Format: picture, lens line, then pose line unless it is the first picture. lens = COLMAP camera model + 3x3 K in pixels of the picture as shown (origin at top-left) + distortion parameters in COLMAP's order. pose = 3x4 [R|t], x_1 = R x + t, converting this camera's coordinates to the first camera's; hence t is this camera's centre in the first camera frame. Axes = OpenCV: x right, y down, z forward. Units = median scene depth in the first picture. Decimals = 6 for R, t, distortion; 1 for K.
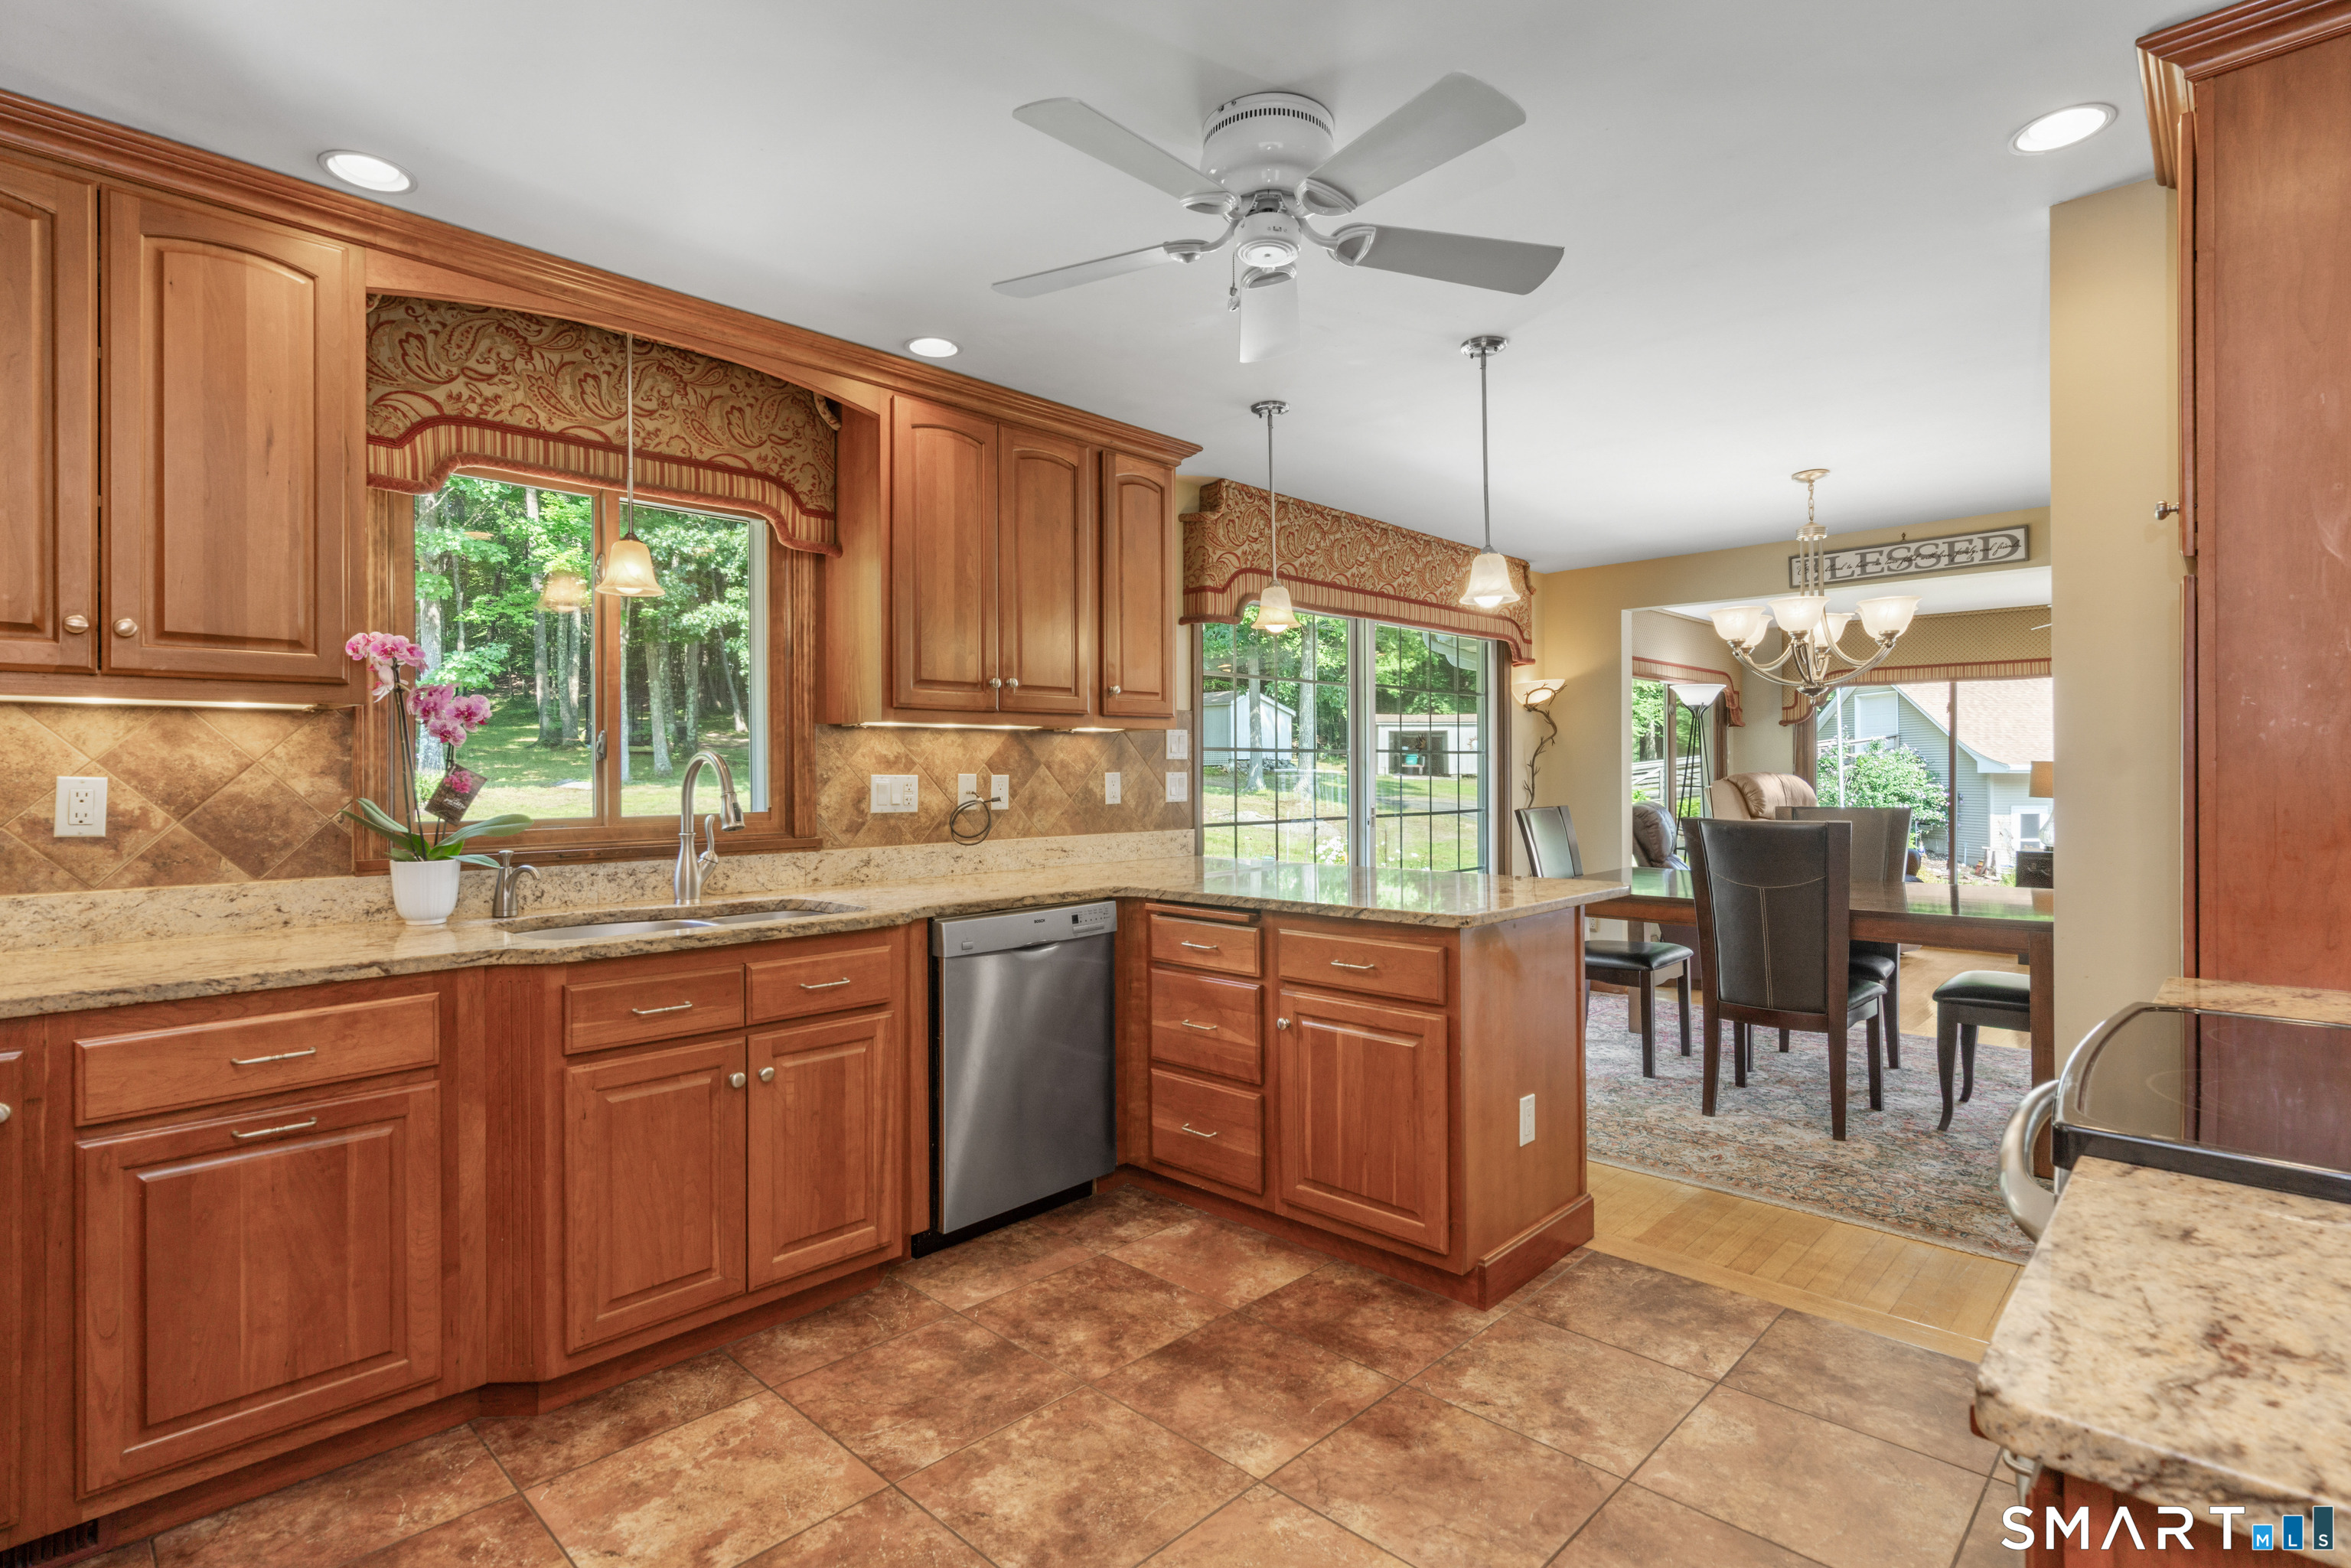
lens RADIAL K [[1143.4, 0, 1177.8], [0, 1143.4, 768.9], [0, 0, 1]] dist [0.008780, -0.000359]
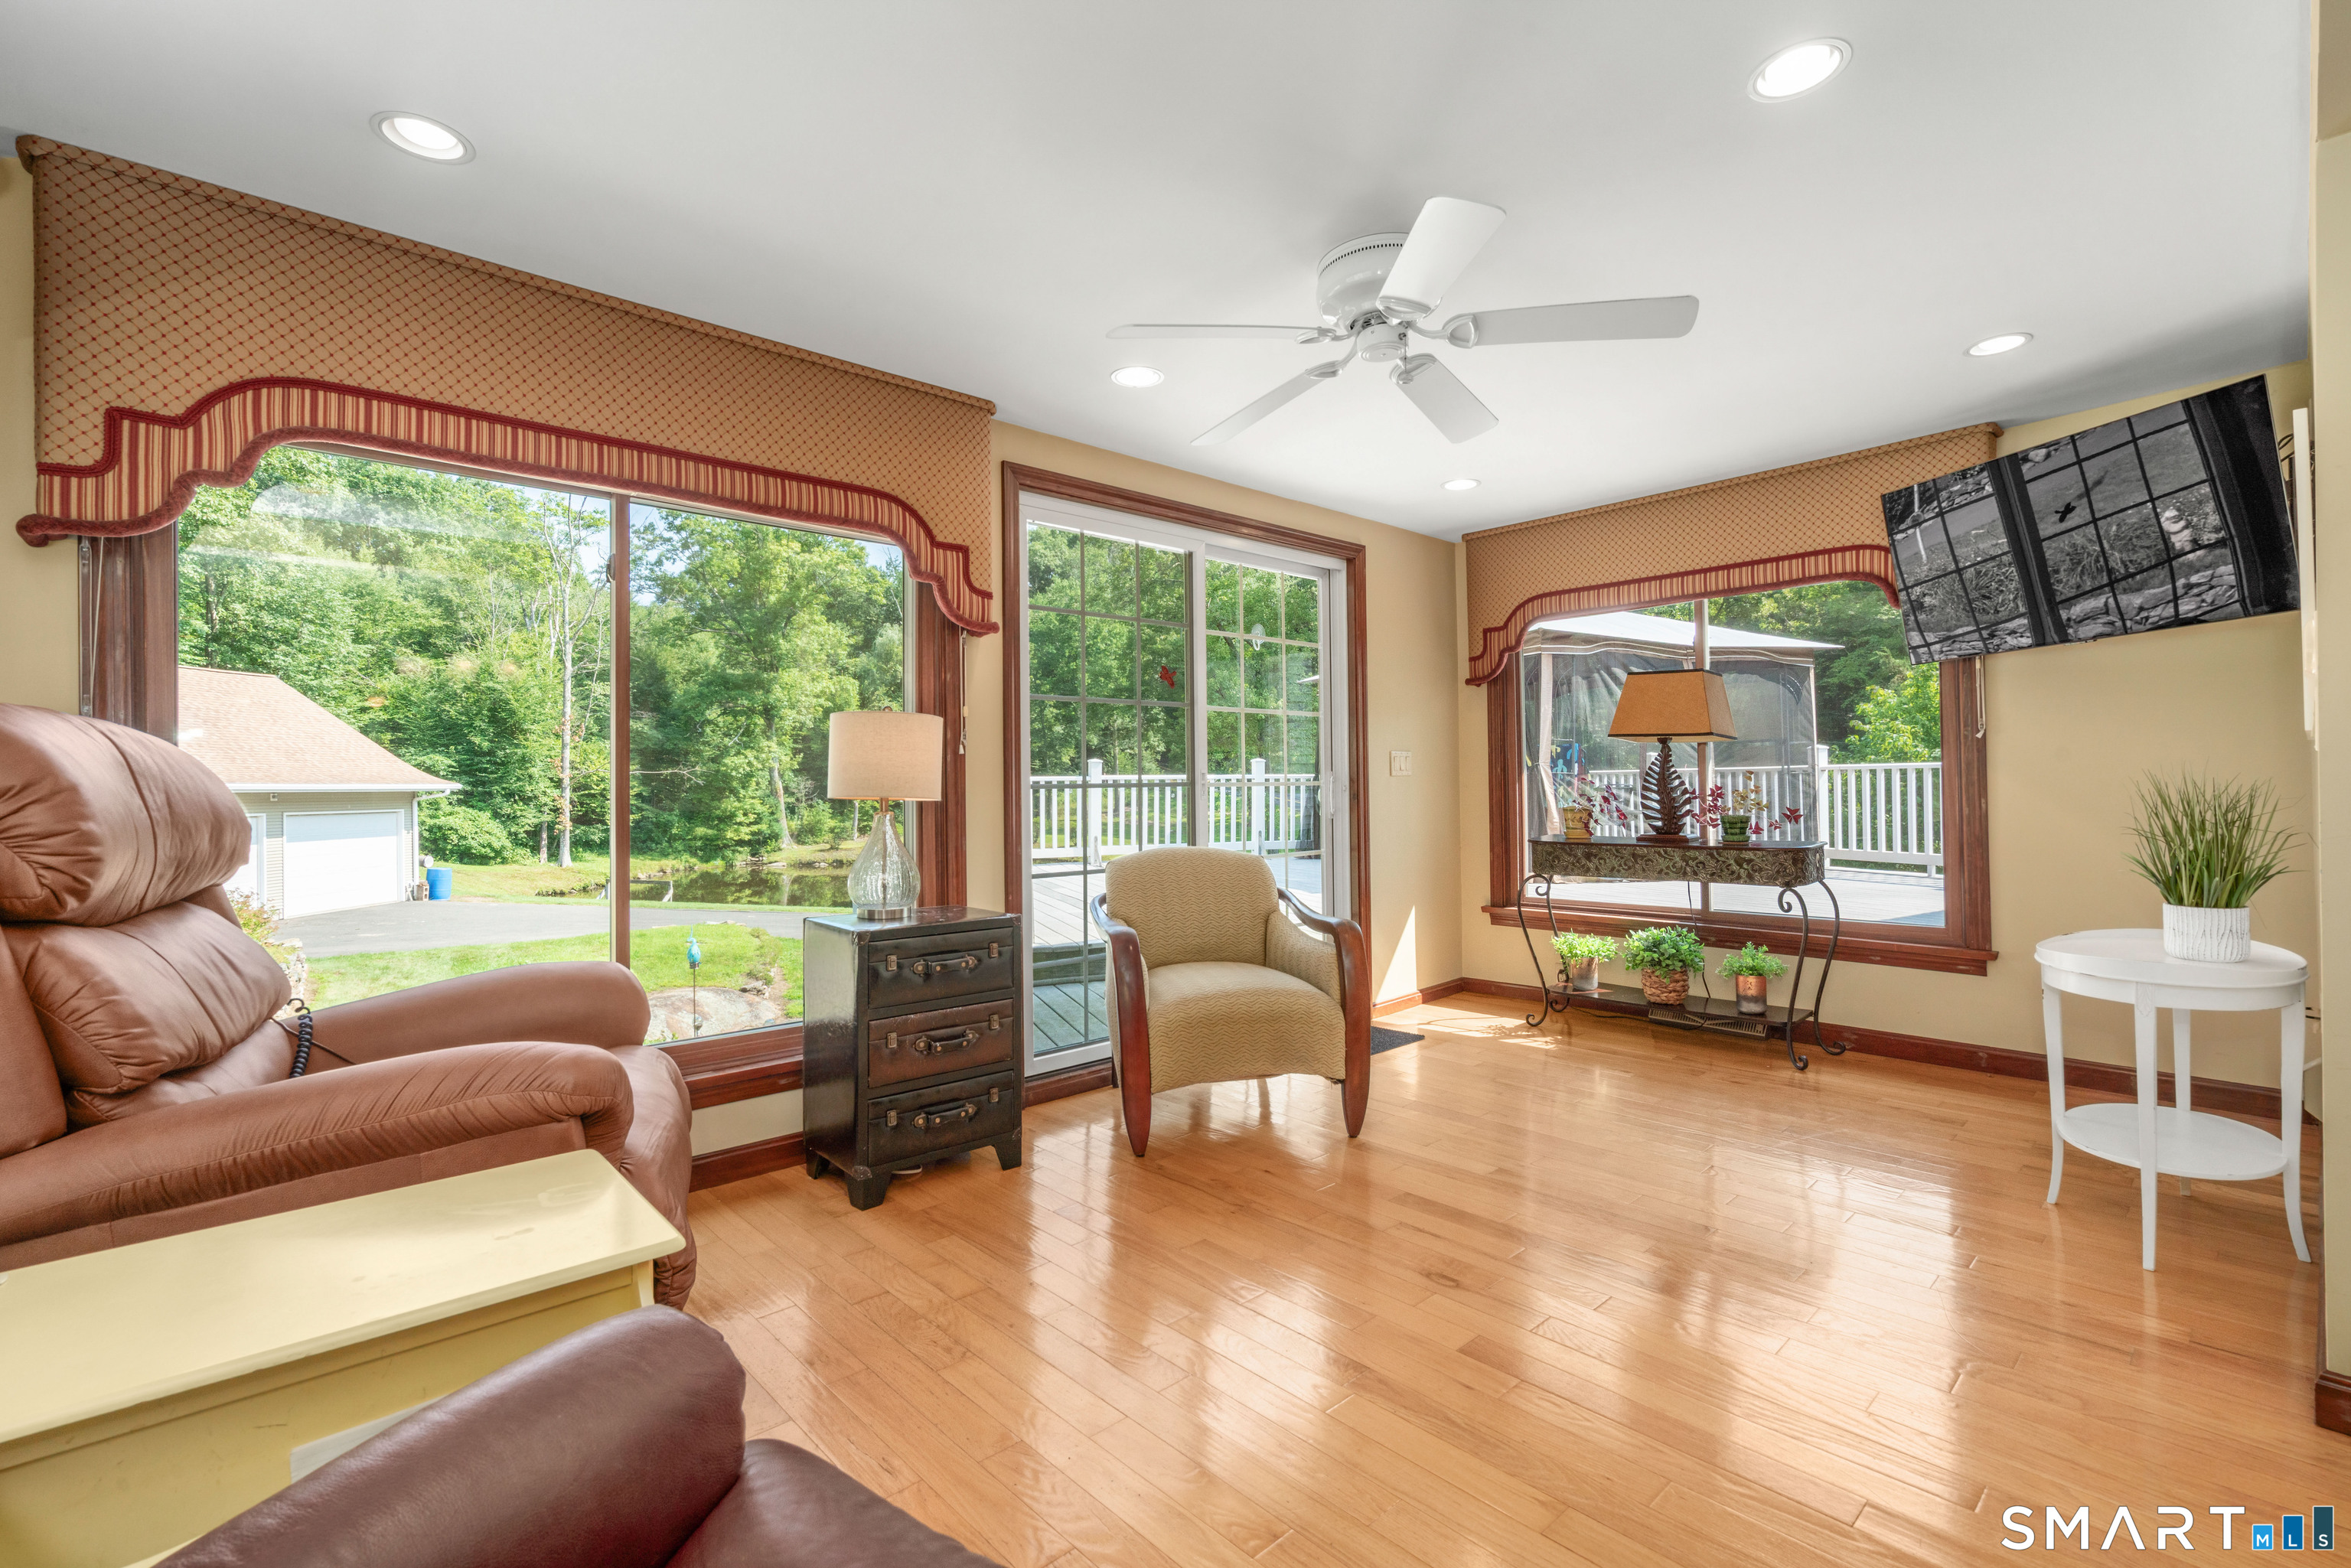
lens RADIAL K [[1050.2, 0, 1144.1], [0, 1050.2, 771.2], [0, 0, 1]] dist [0.001551, 0.004900]
pose [[0.085244, 0.015369, 0.996242, 0.760497], [0.008413, 0.999834, -0.016144, 0.045271], [-0.996325, 0.009758, 0.085101, 1.767243]]
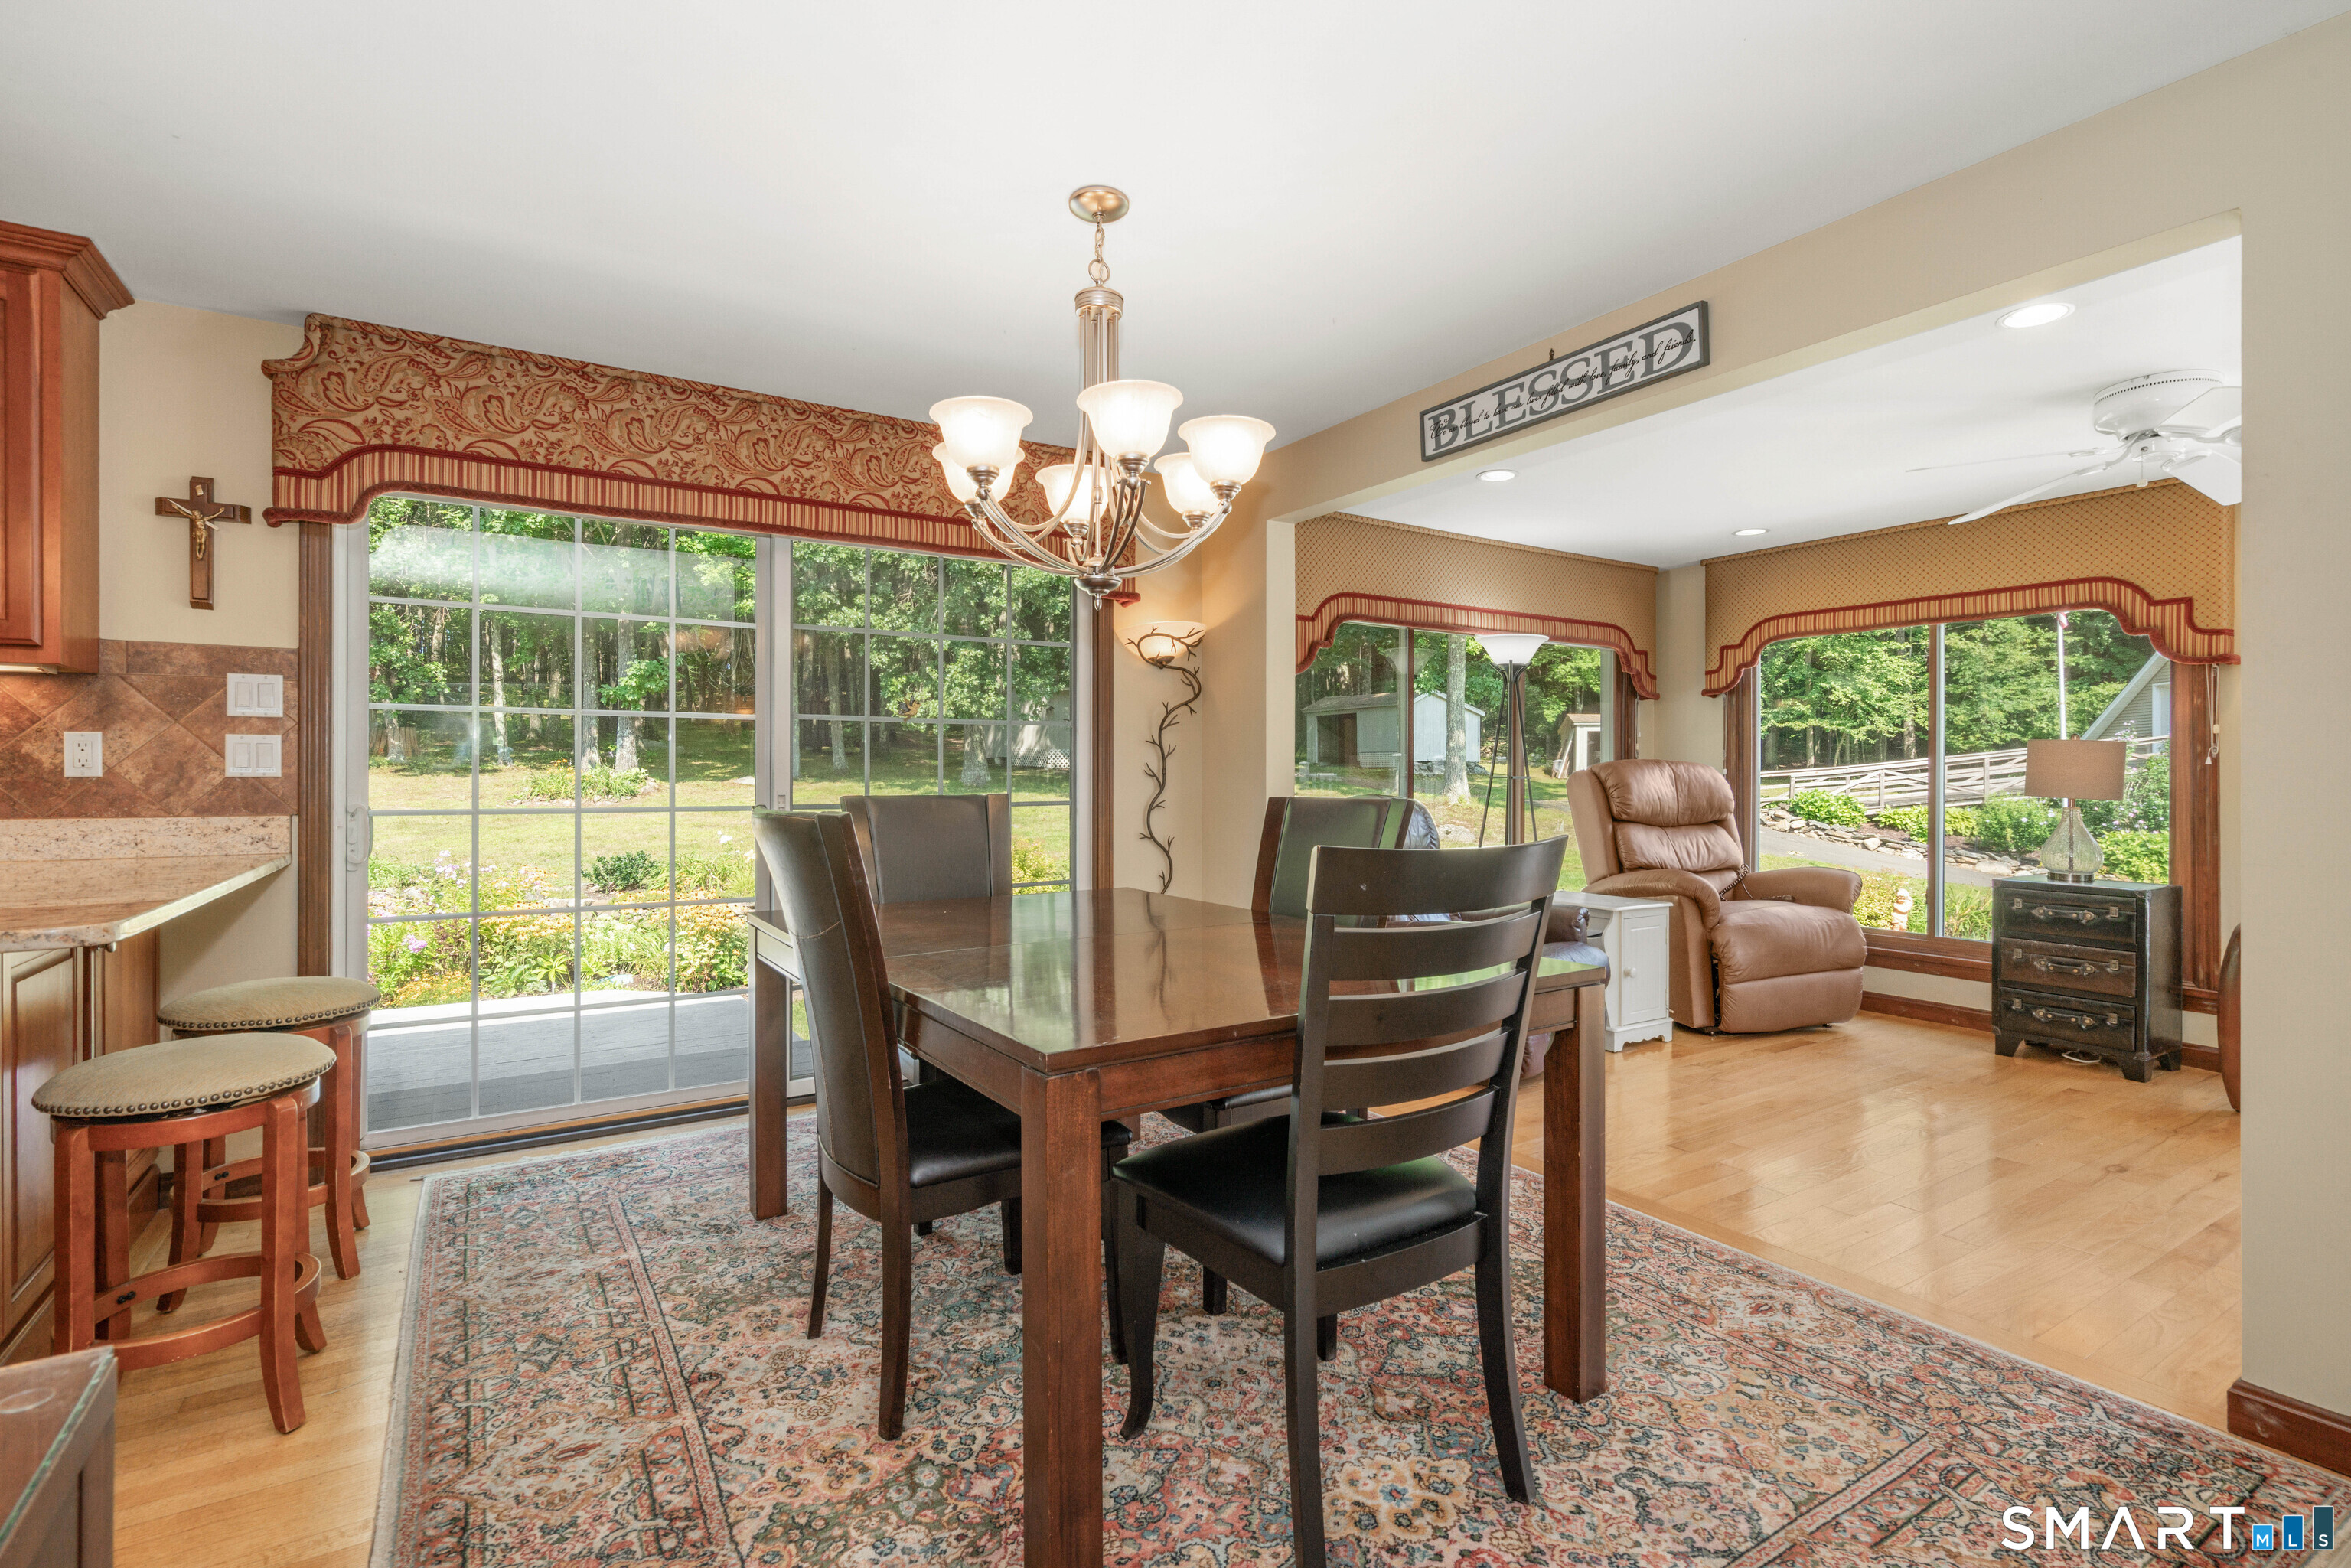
lens RADIAL K [[1094.8, 0, 1171.6], [0, 1094.8, 768.9], [0, 0, 1]] dist [-0.001485, 0.000721]
pose [[0.970572, 0.004851, -0.240761, 0.875049], [-0.005644, 0.999981, -0.002607, 0.027765], [0.240743, 0.003889, 0.970581, 0.594542]]
